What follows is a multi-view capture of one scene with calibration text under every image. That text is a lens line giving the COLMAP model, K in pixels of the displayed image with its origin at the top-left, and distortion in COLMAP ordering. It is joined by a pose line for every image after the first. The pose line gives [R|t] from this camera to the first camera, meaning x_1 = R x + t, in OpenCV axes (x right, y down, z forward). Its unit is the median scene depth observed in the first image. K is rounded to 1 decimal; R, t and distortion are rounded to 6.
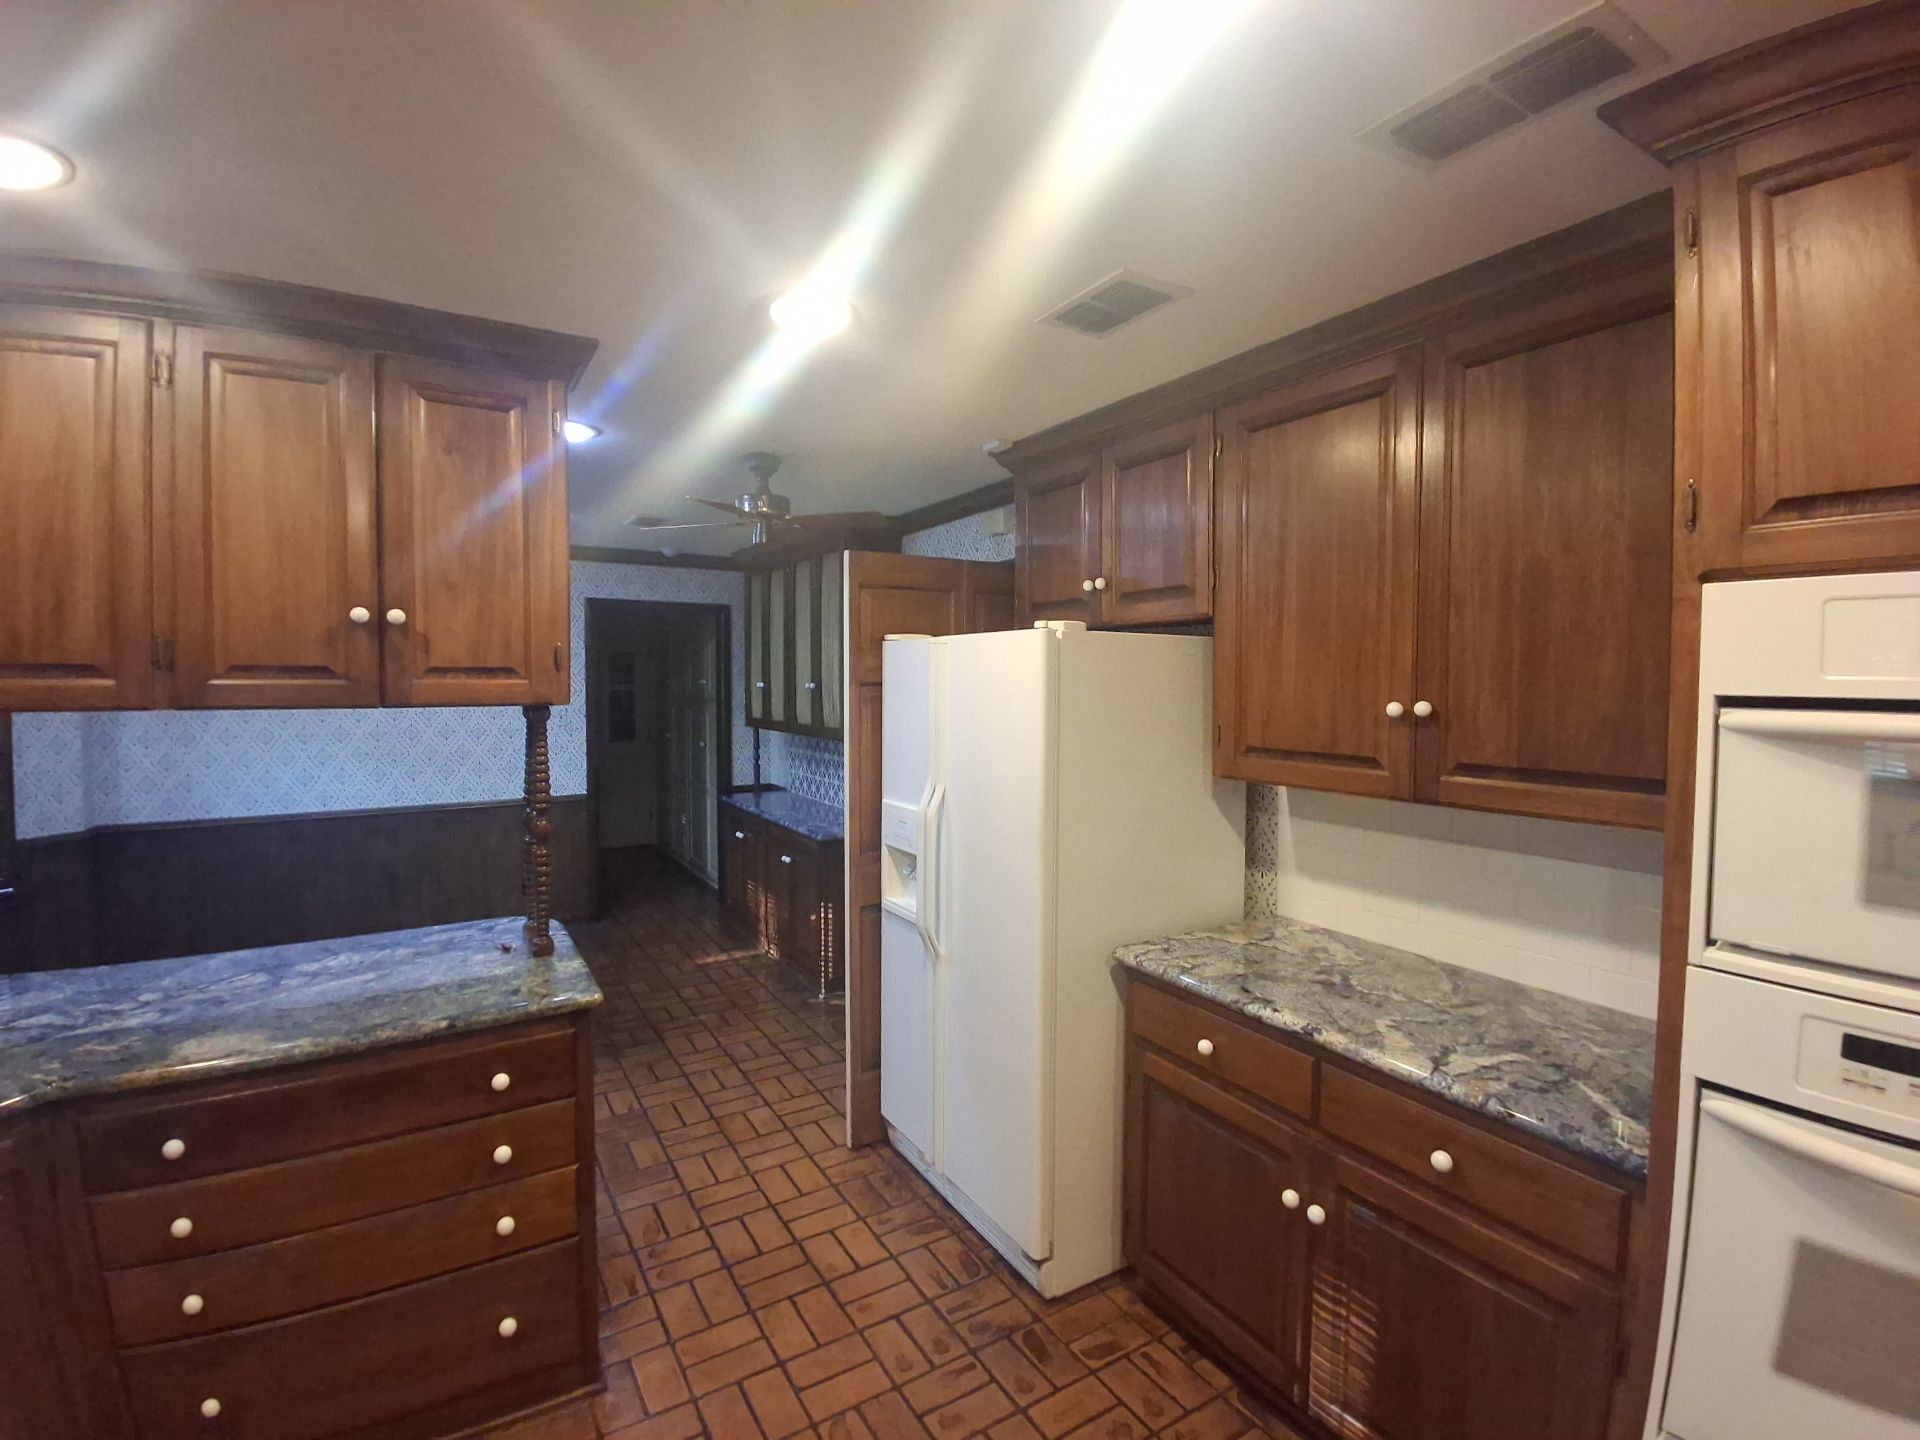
lens RADIAL K [[884.5, 0, 960.0], [0, 884.5, 720.0], [0, 0, 1]] dist [0.035753, -0.045215]
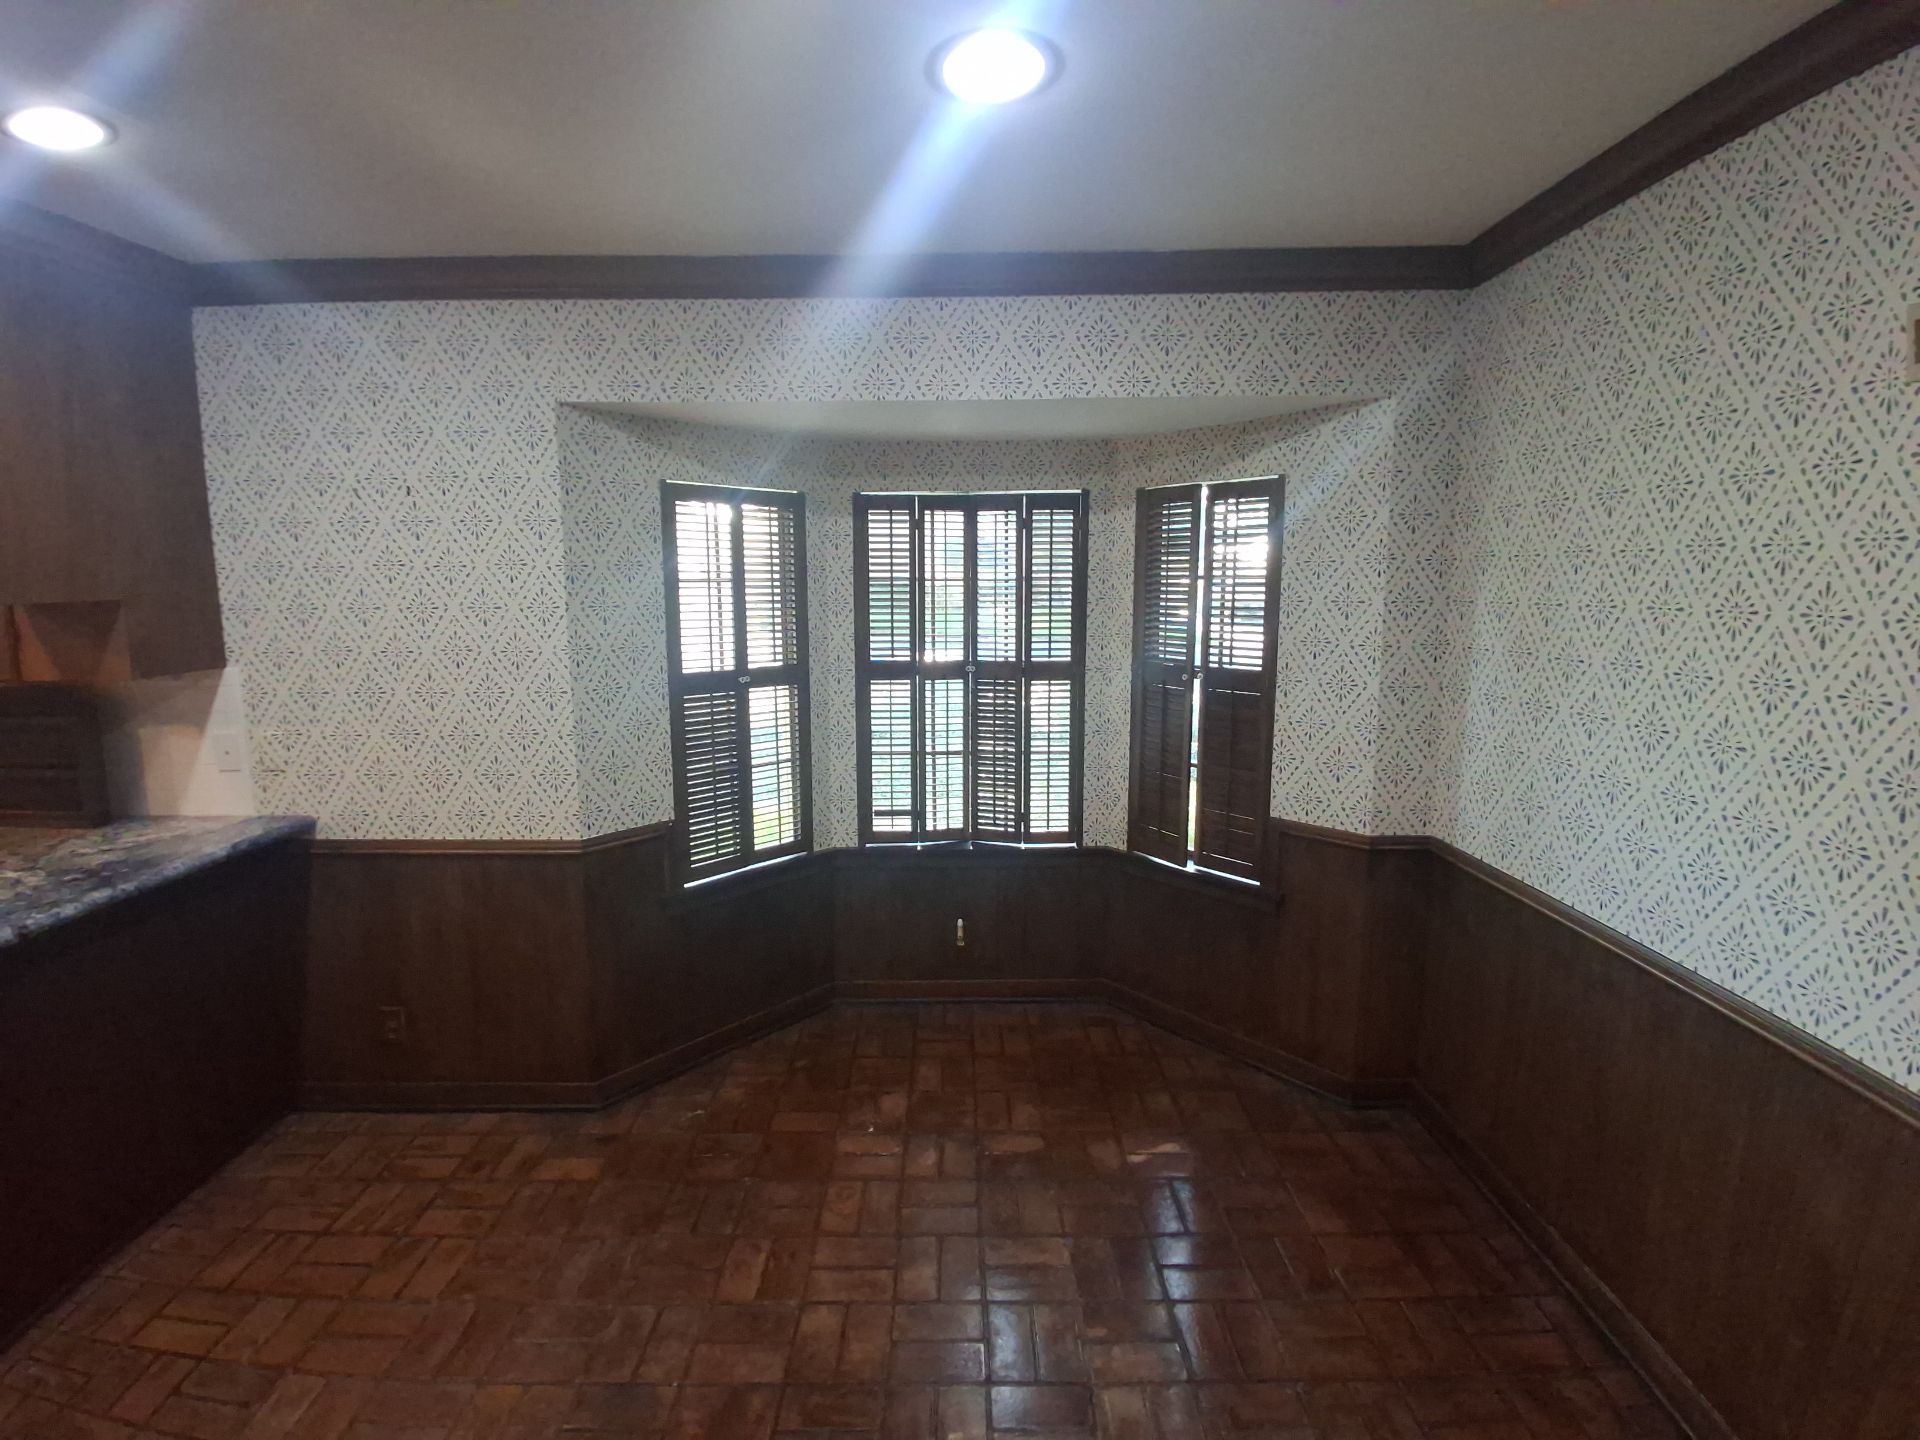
lens RADIAL K [[884.5, 0, 960.0], [0, 884.5, 720.0], [0, 0, 1]] dist [0.035753, -0.045215]
pose [[-0.533564, 0.126748, -0.836208, -0.674341], [-0.039827, 0.983845, 0.174538, -0.075514], [0.844822, 0.126431, -0.519896, 1.940540]]
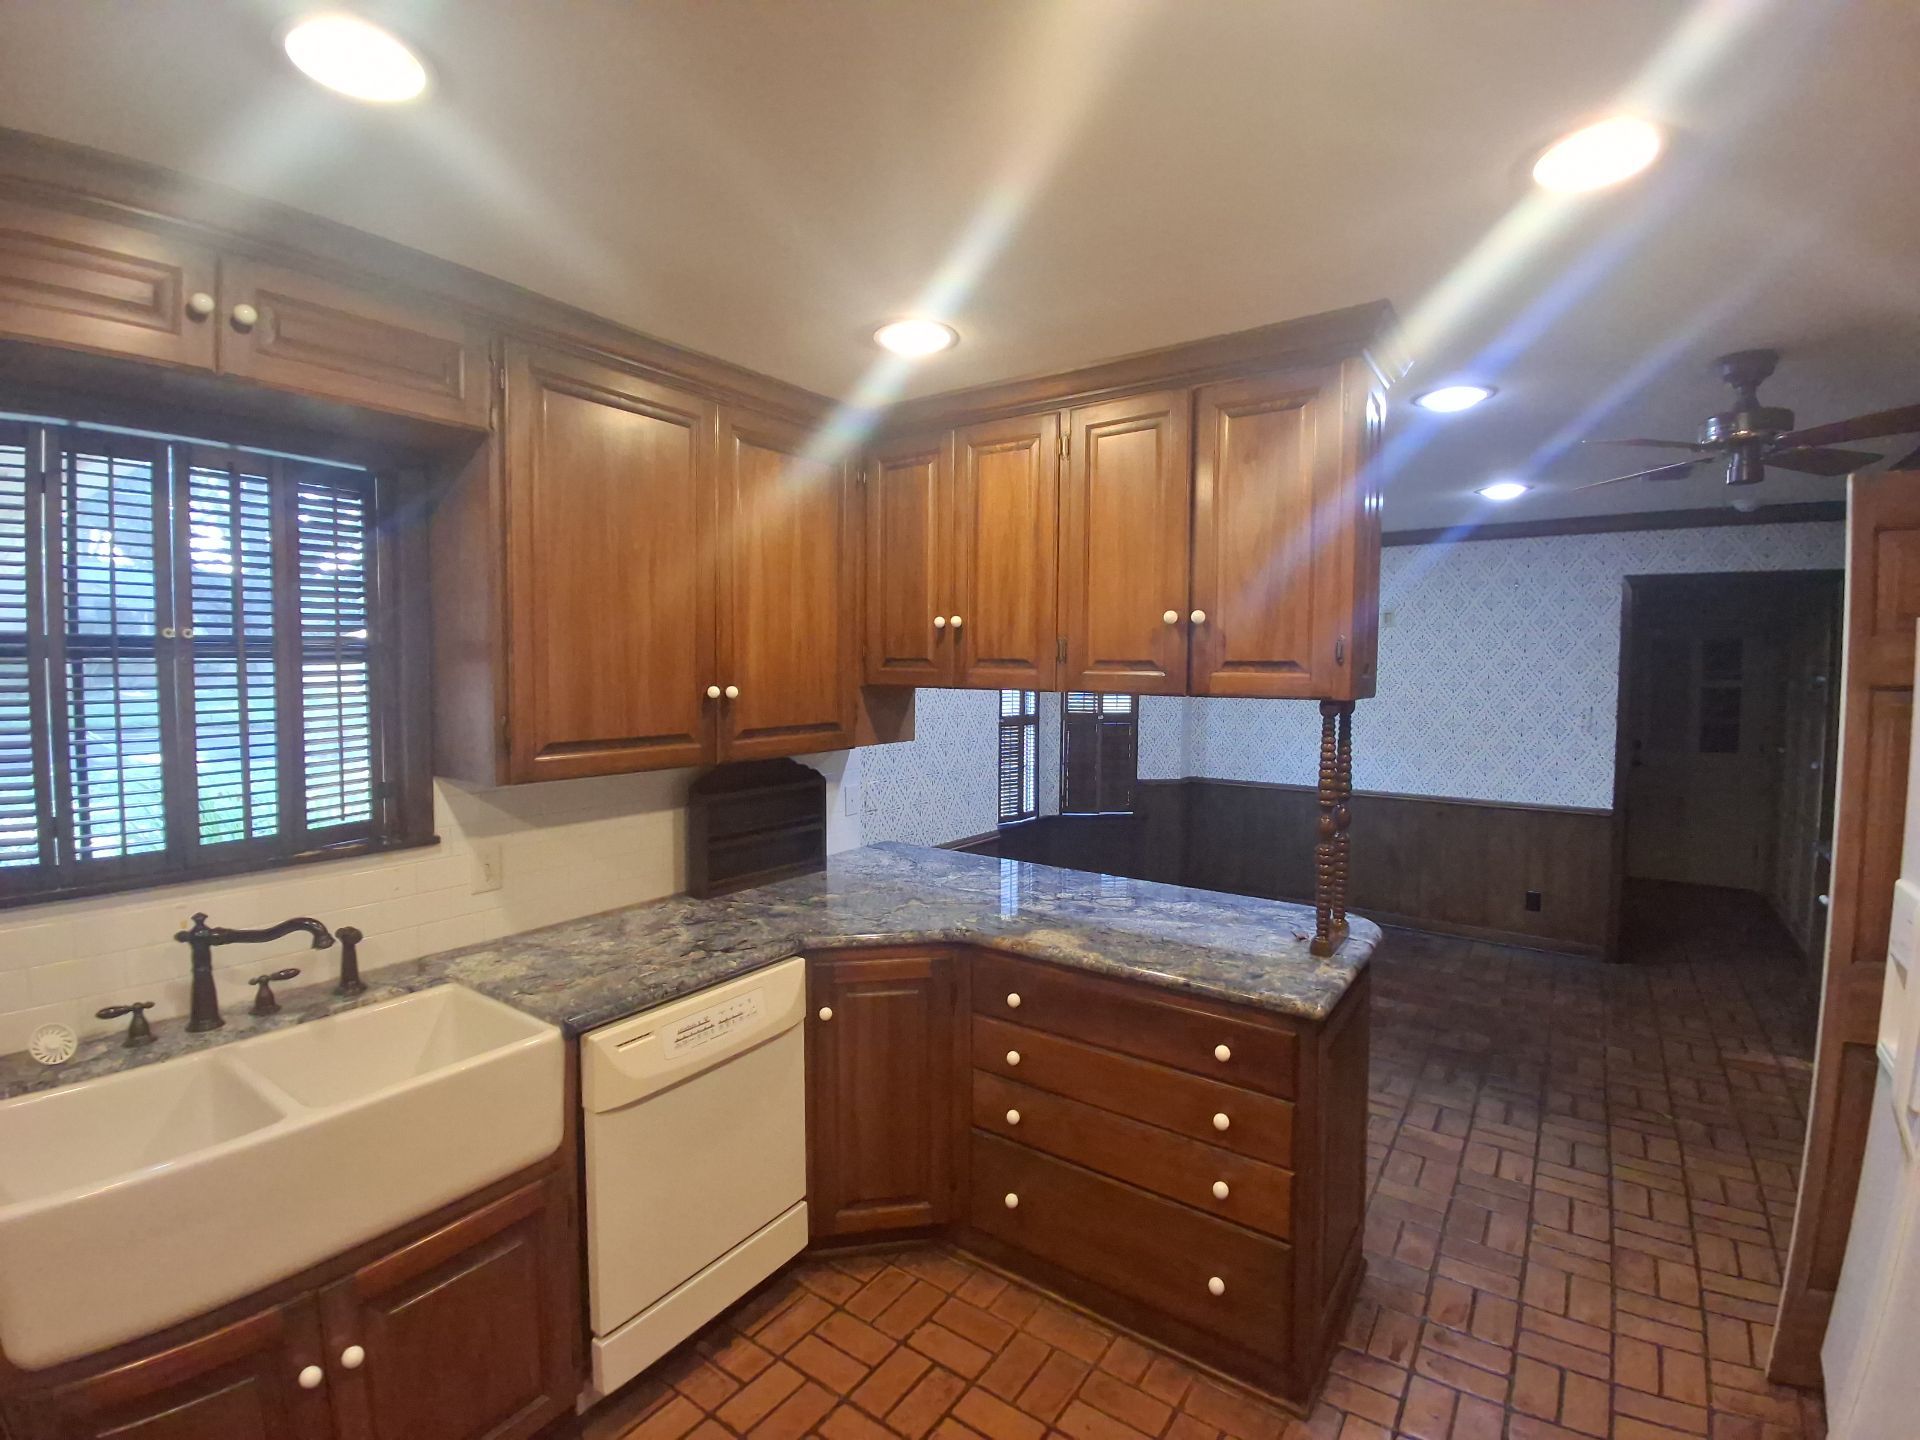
lens RADIAL K [[884.5, 0, 960.0], [0, 884.5, 720.0], [0, 0, 1]] dist [0.035753, -0.045215]
pose [[0.388003, 0.058368, -0.919808, 0.265289], [-0.050367, 0.997844, 0.042074, -0.014865], [0.920281, 0.030003, 0.390106, 0.245748]]
